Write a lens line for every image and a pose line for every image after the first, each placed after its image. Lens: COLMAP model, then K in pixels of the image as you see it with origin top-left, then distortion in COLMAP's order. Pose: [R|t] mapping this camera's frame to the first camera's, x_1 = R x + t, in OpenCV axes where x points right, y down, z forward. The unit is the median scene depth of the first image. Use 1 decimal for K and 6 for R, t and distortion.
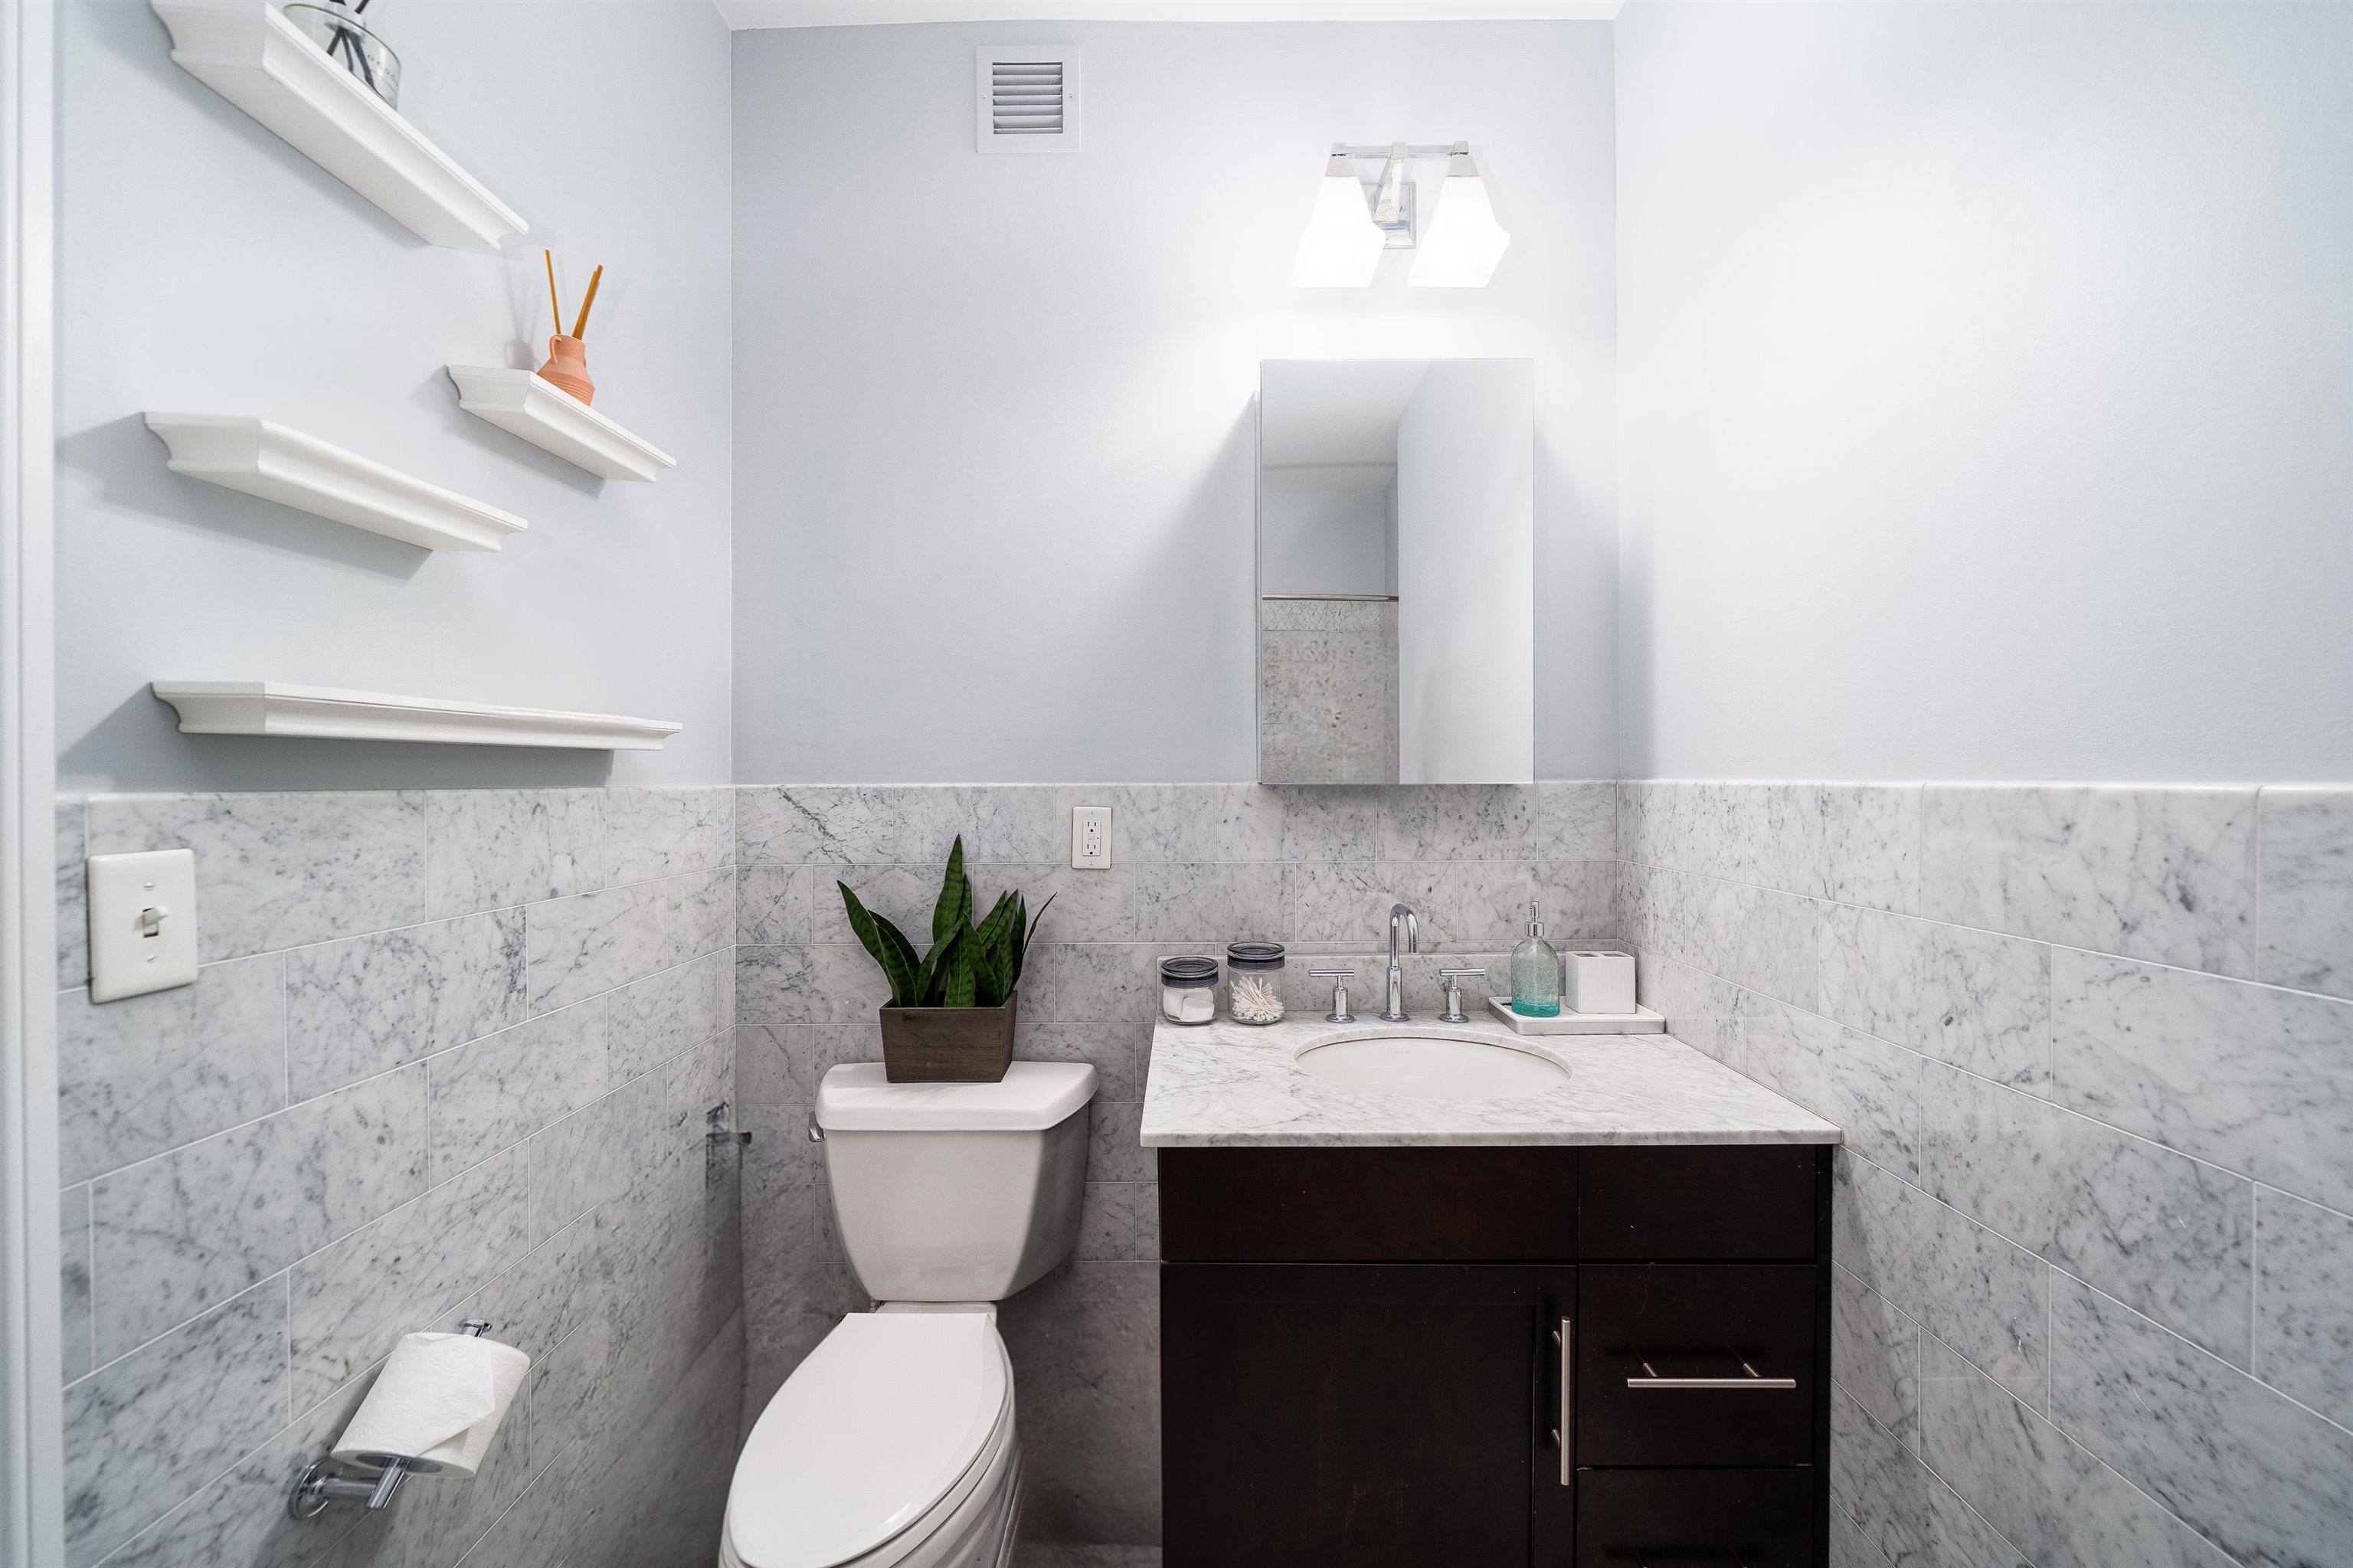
lens RADIAL K [[869.9, 0, 1176.4], [0, 869.9, 784.6], [0, 0, 1]] dist [0.003006, -0.000791]
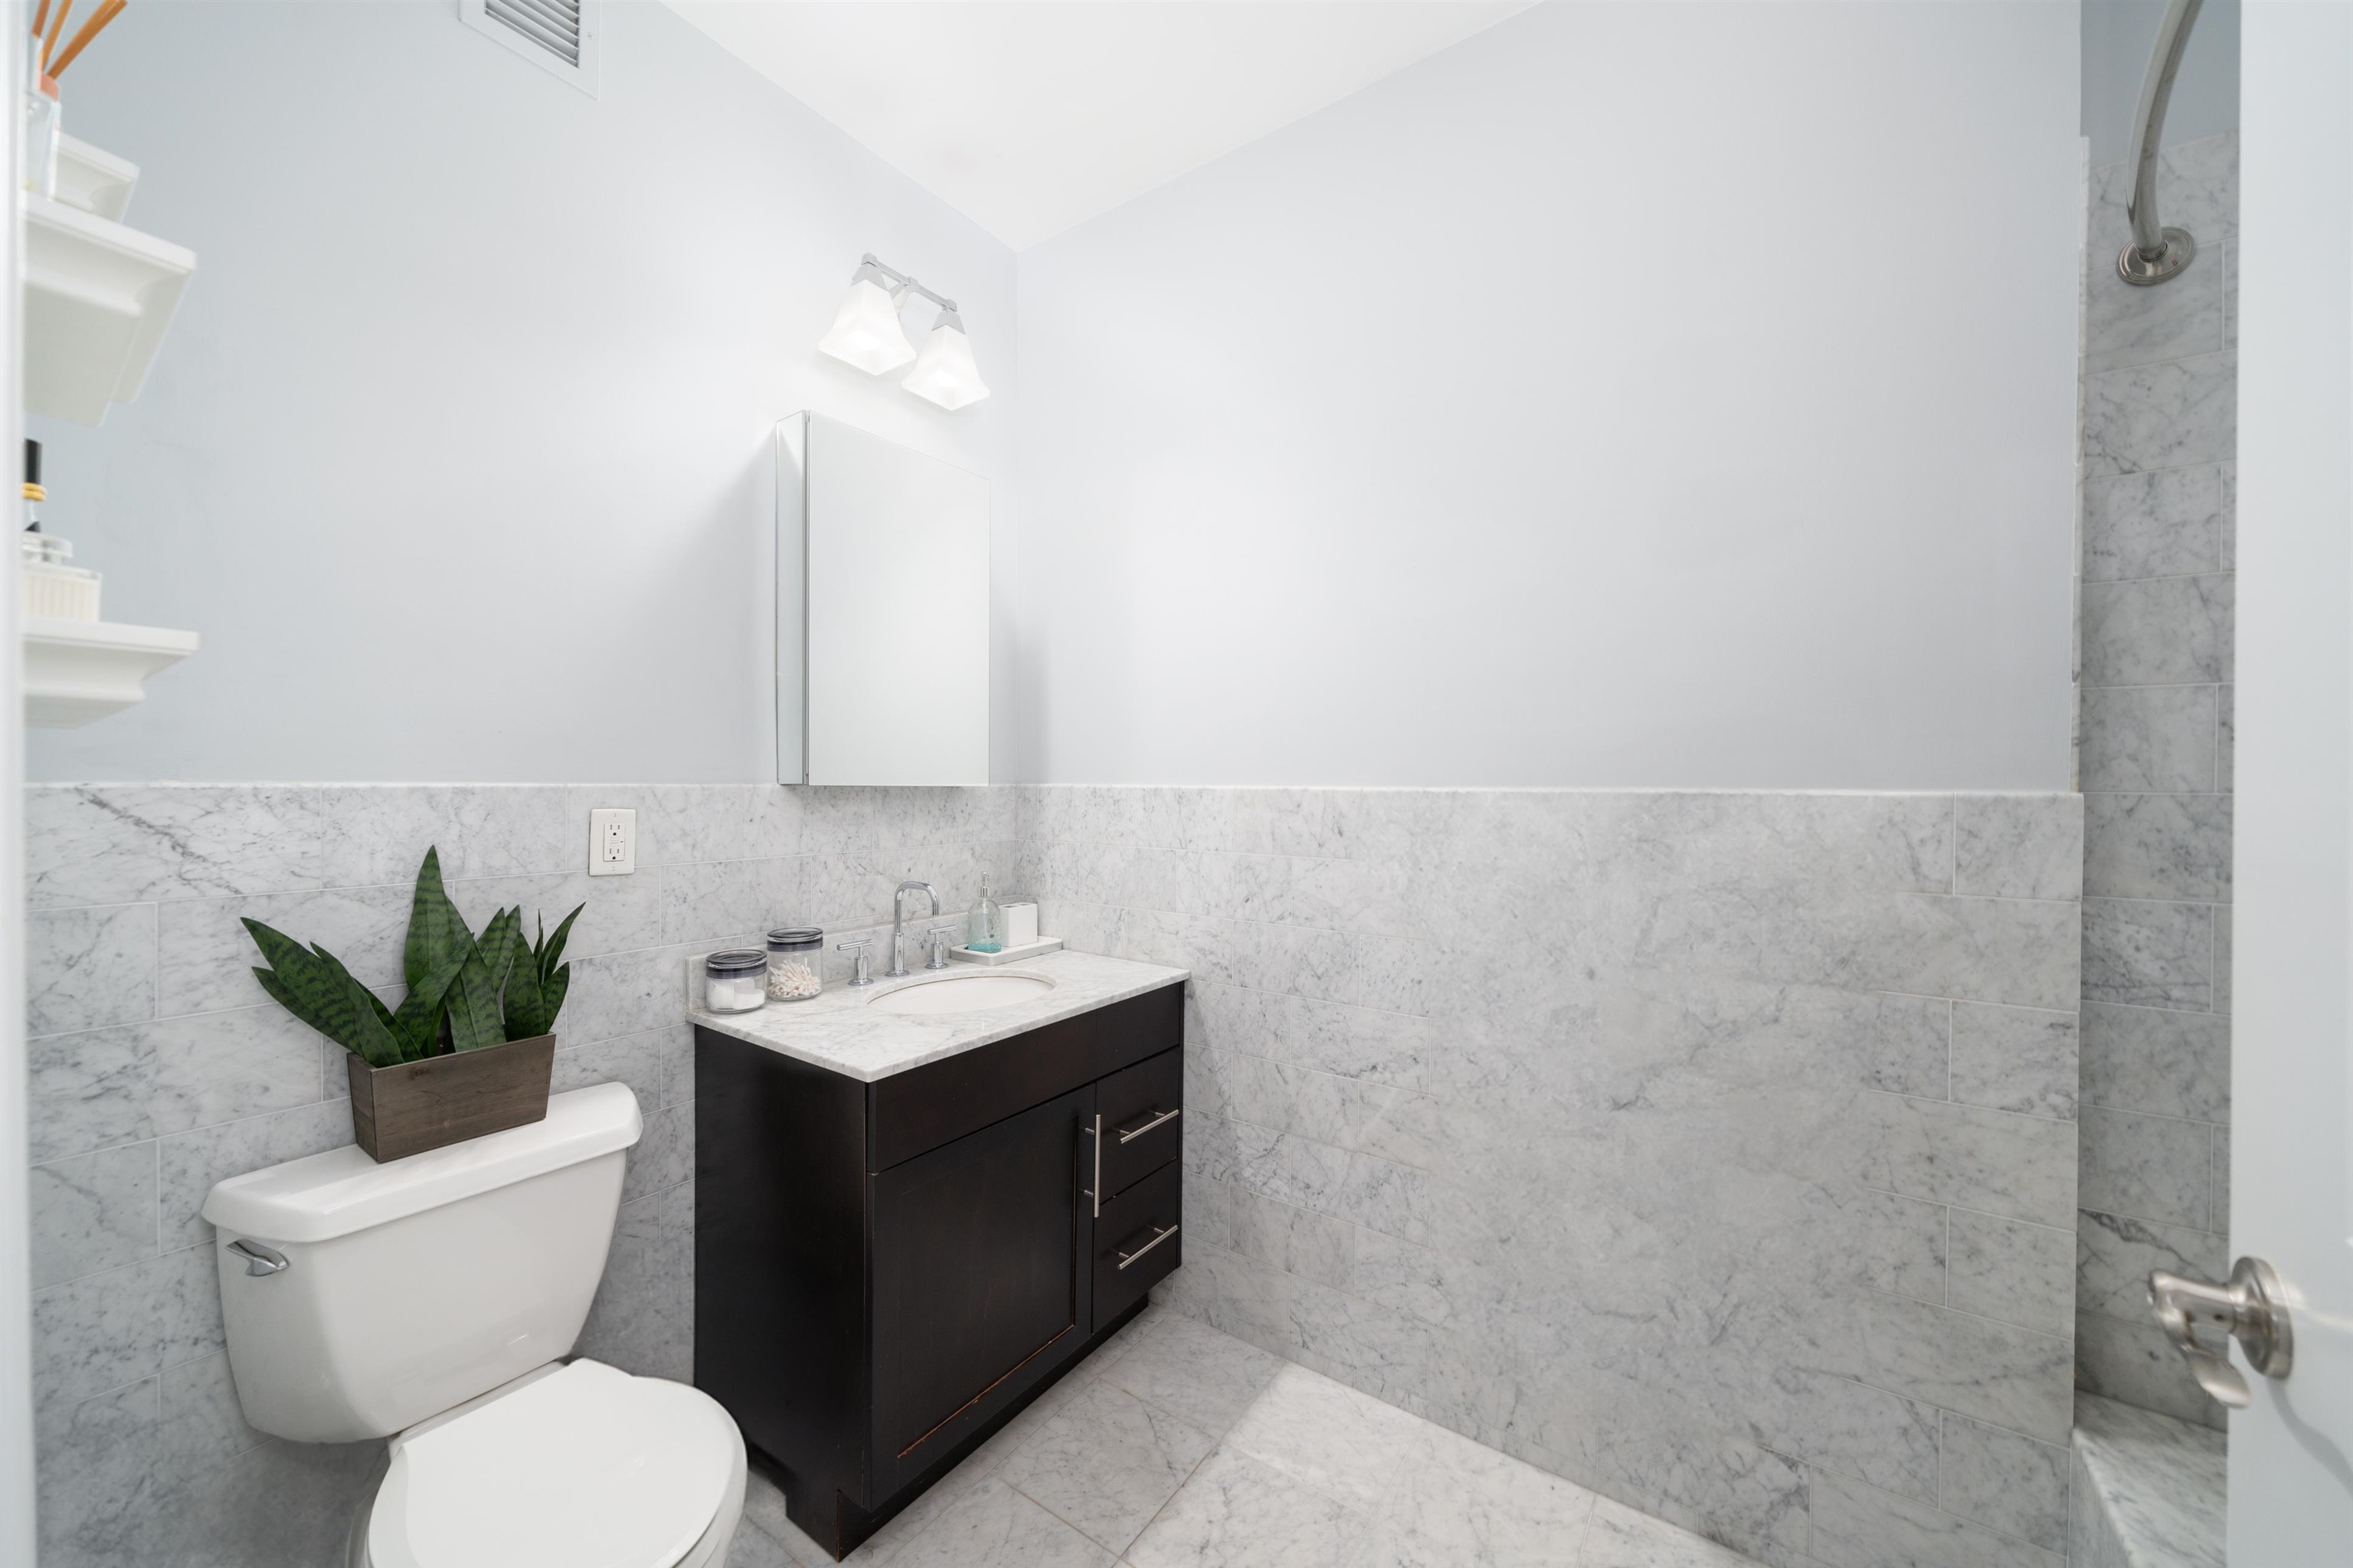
lens RADIAL K [[869.9, 0, 1146.9], [0, 869.9, 791.0], [0, 0, 1]] dist [0.003006, -0.000791]
pose [[0.587787, -0.000095, 0.809016, -0.555376], [-0.002533, 0.999995, 0.001958, 0.003226], [-0.809012, -0.003200, 0.587784, -0.019191]]
